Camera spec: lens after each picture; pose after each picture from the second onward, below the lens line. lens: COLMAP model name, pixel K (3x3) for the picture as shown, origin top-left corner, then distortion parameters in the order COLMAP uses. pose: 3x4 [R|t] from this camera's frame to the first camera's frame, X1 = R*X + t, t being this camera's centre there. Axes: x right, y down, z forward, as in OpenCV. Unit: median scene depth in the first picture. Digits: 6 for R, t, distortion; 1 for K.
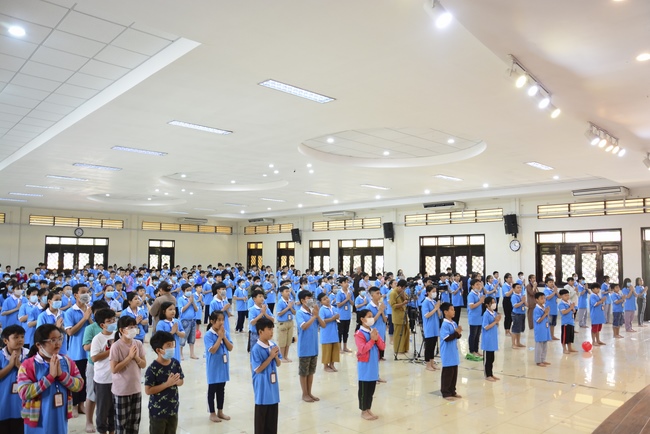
lens RADIAL K [[492.5, 0, 325.0], [0, 492.5, 217.0], [0, 0, 1]] dist [-0.152230, 0.098000]
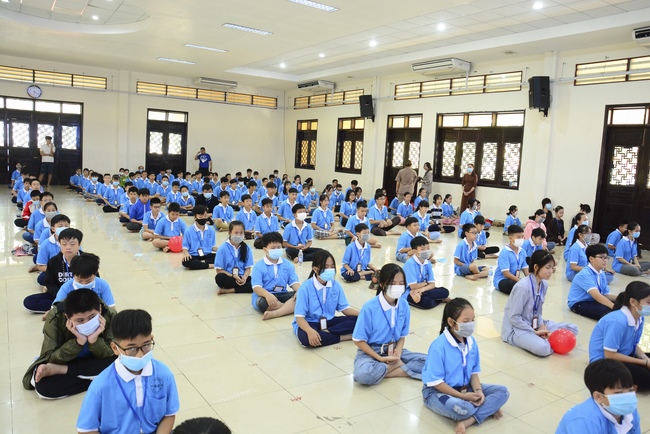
lens RADIAL K [[492.5, 0, 325.0], [0, 492.5, 217.0], [0, 0, 1]] dist [-0.152230, 0.098000]
pose [[0.983444, 0.072642, -0.166015, 0.000724], [-0.039113, 0.979632, 0.196954, 0.056809], [0.176941, -0.187200, 0.966255, 0.396761]]
